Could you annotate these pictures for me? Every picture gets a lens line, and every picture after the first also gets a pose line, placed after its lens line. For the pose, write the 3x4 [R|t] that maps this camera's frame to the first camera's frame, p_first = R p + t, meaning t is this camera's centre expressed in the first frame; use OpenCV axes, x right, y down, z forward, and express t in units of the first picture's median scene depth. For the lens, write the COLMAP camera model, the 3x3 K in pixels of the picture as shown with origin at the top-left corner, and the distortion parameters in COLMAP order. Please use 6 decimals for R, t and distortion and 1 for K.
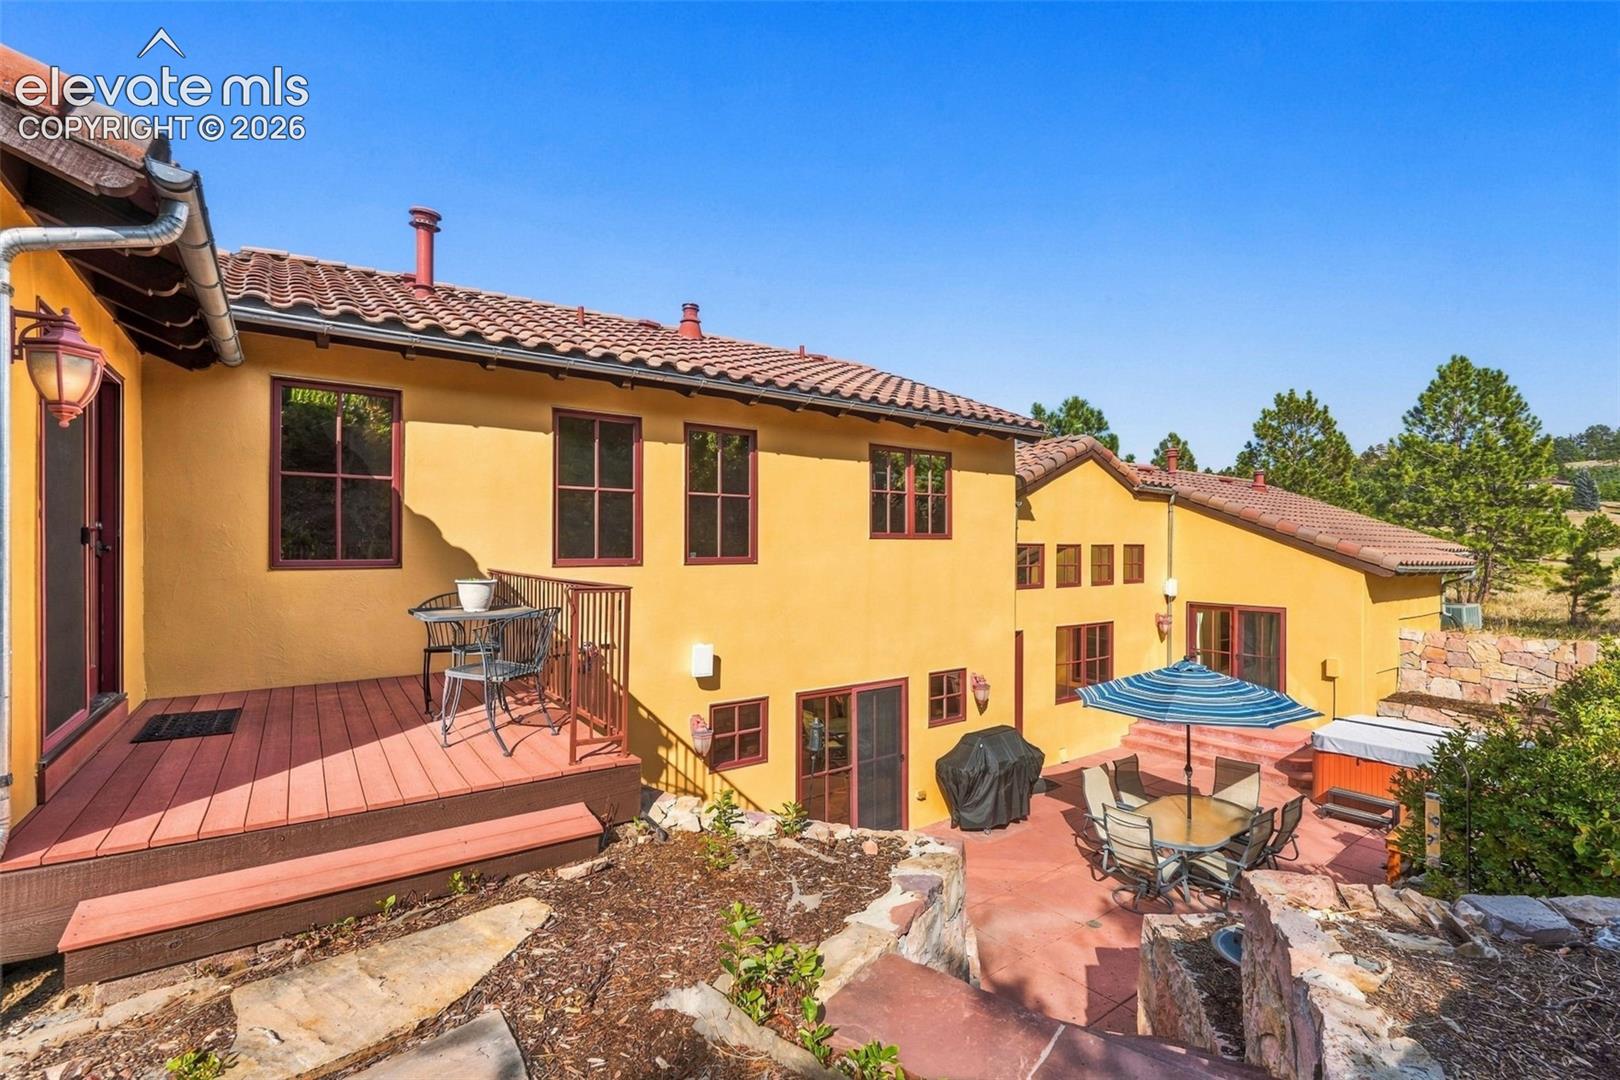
lens RADIAL K [[726.6, 0, 811.1], [0, 726.6, 546.3], [0, 0, 1]] dist [-0.010910, 0.000788]
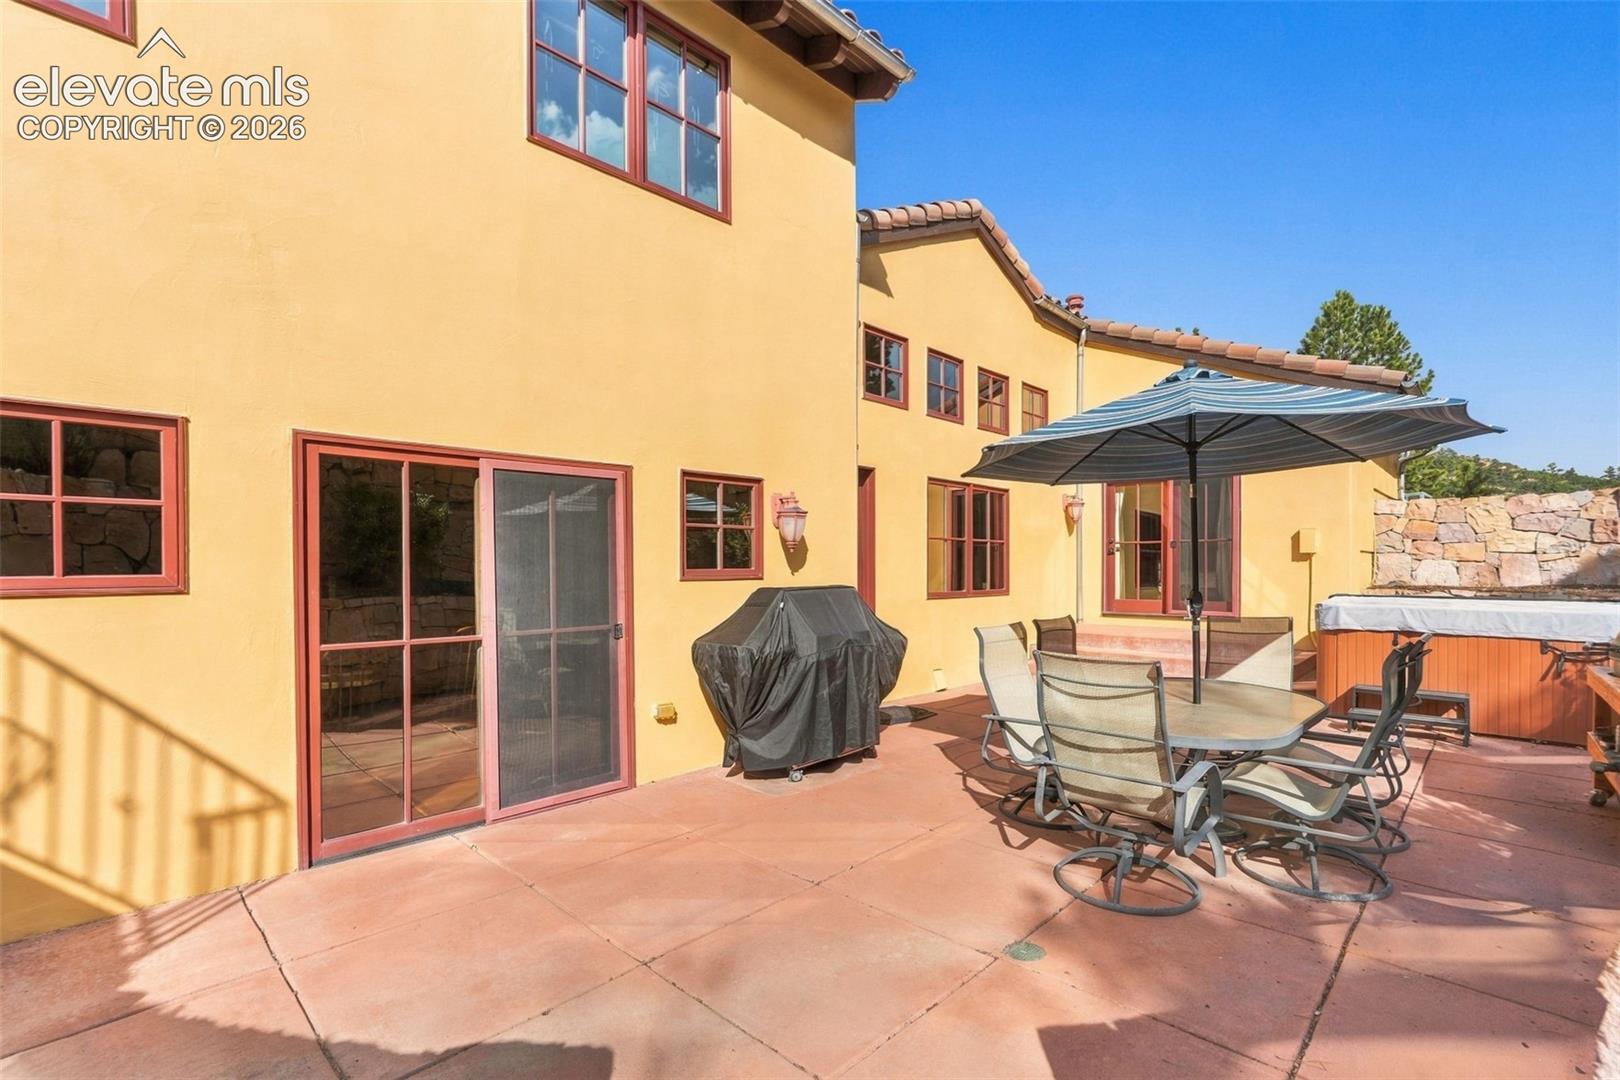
lens RADIAL K [[726.6, 0, 812.4], [0, 726.6, 573.4], [0, 0, 1]] dist [-0.010910, 0.000788]
pose [[0.986910, -0.009908, 0.160970, 0.171853], [0.008776, 0.999932, 0.007742, 0.245426], [-0.161036, -0.006228, 0.986929, 0.494855]]
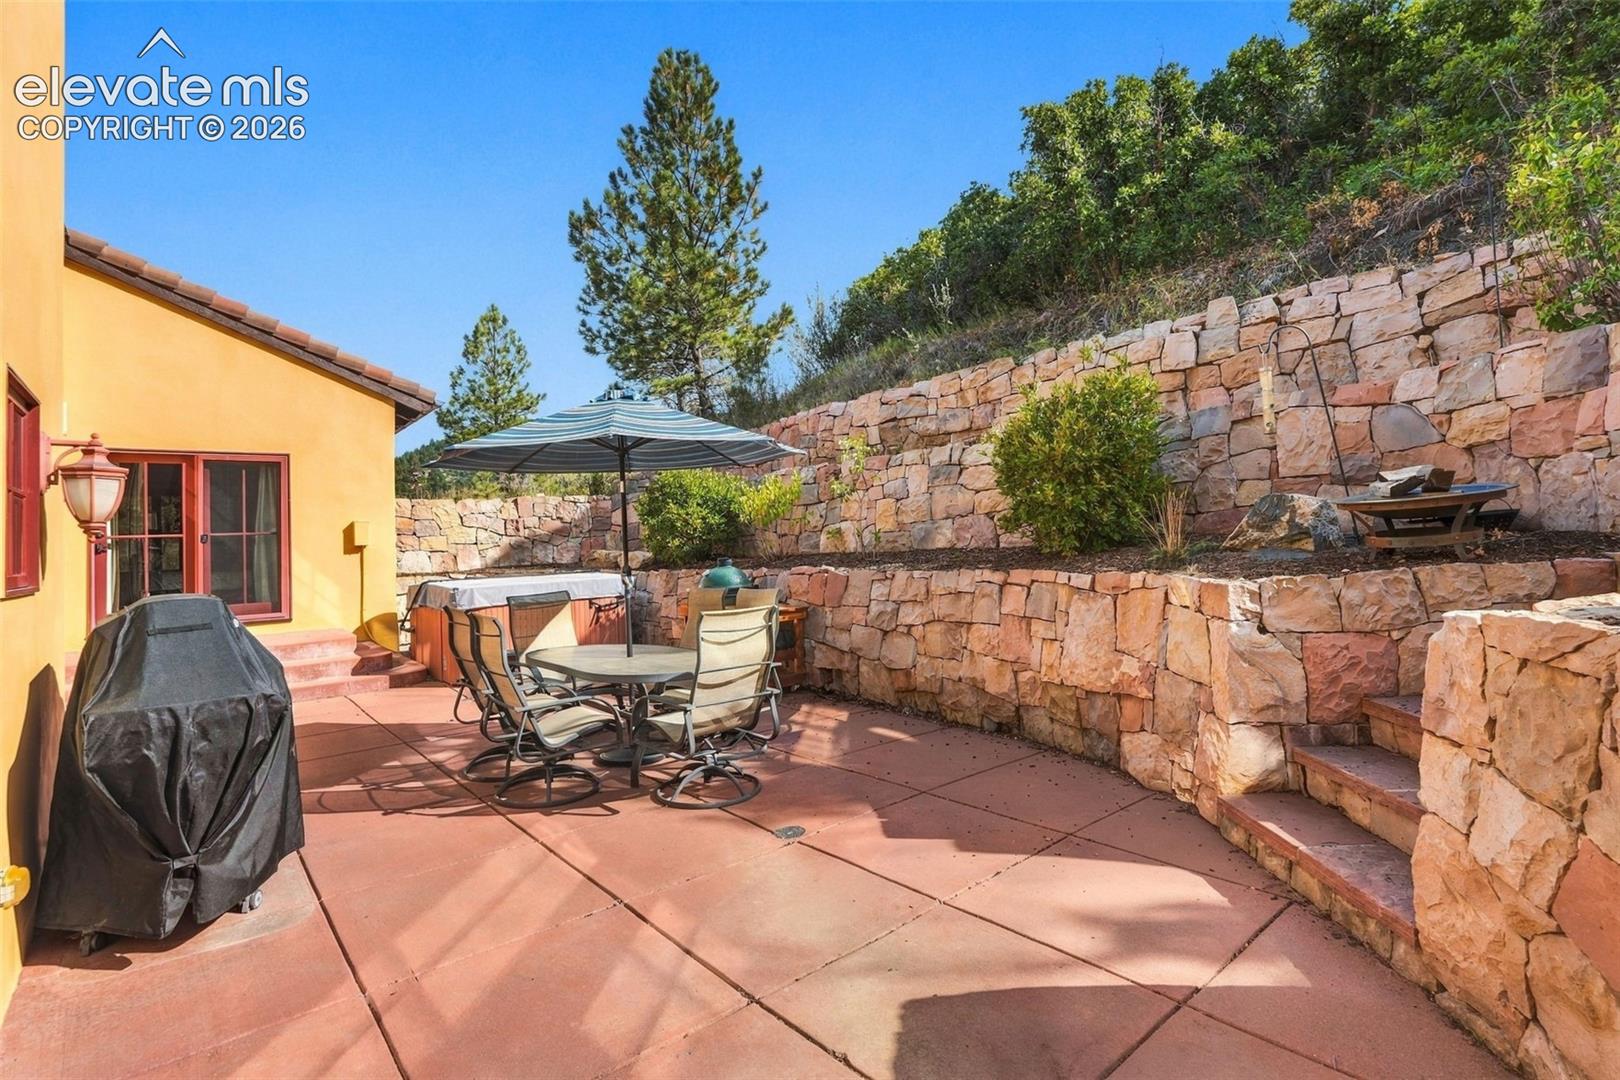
lens RADIAL K [[778.4, 0, 806.4], [0, 778.4, 535.4], [0, 0, 1]] dist [-0.026462, -0.000591]
pose [[-0.057500, 0.000581, 0.998345, -0.103601], [0.043187, 0.999065, 0.001906, 0.242077], [-0.997411, 0.043225, -0.057471, 0.766875]]
